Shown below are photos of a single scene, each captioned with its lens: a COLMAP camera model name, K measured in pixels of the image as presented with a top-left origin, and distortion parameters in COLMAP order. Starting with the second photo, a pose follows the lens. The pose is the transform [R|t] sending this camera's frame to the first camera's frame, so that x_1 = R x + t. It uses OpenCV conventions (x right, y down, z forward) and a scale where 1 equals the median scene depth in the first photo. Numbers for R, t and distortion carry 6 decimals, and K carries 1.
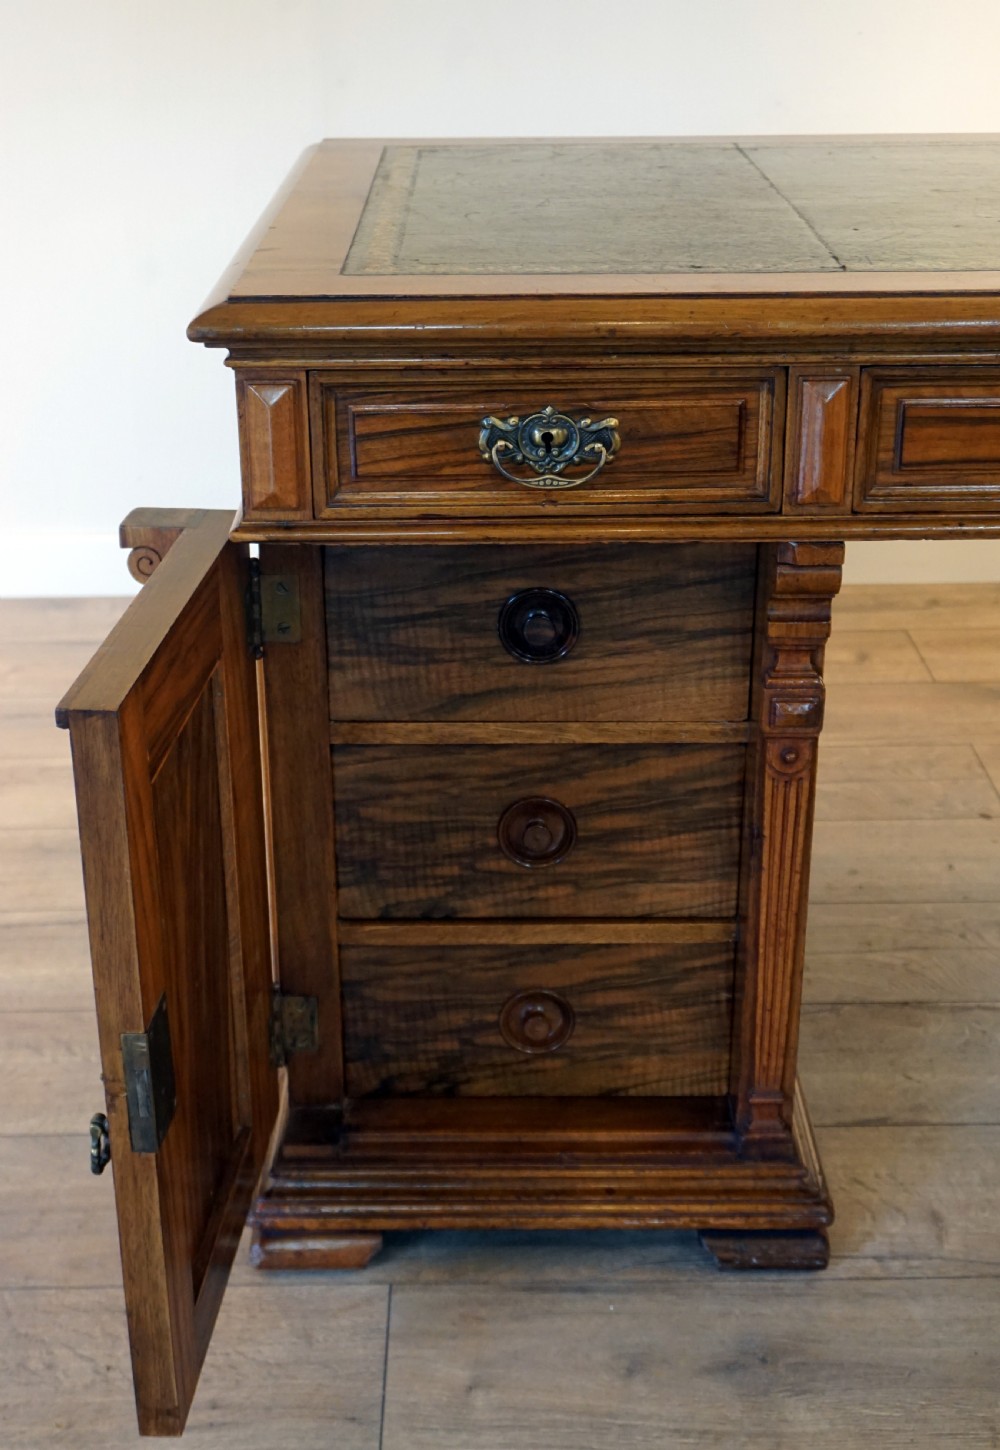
lens RADIAL K [[1935.0, 0, 509.6], [0, 1935.0, 695.3], [0, 0, 1]] dist [0.002529, 0.000000]
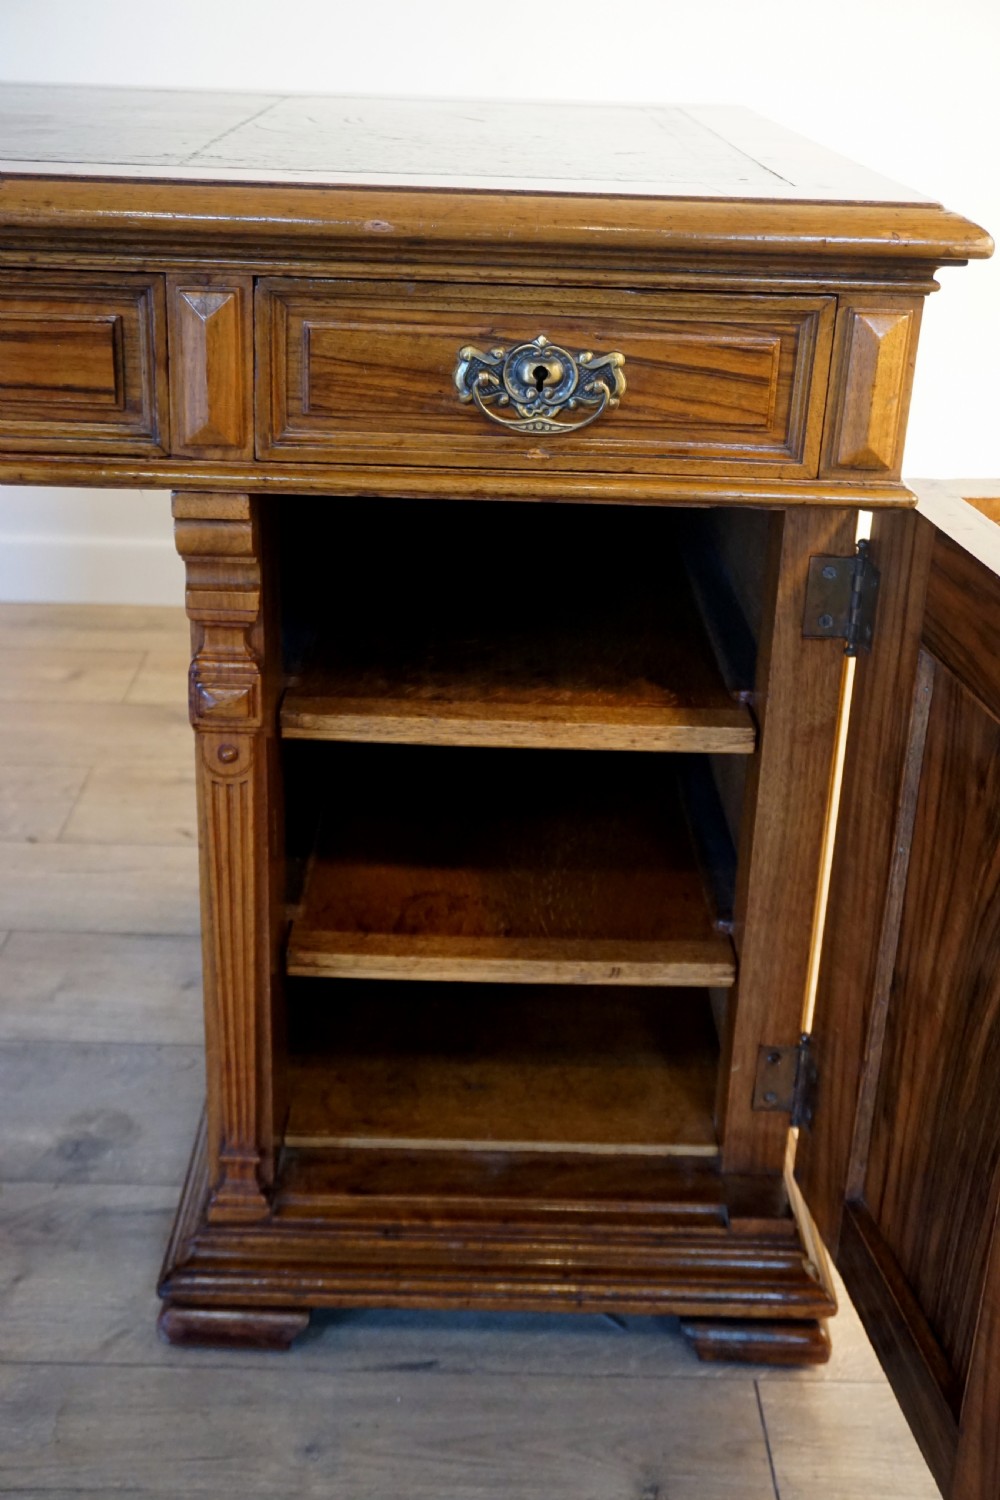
lens RADIAL K [[1810.1, 0, 502.4], [0, 1810.1, 748.8], [0, 0, 1]] dist [0.009998, 0.000000]
pose [[0.999097, 0.040831, 0.011778, 0.747841], [-0.040813, 0.999165, -0.001733, 0.018298], [-0.011839, 0.001251, 0.999929, 0.208894]]
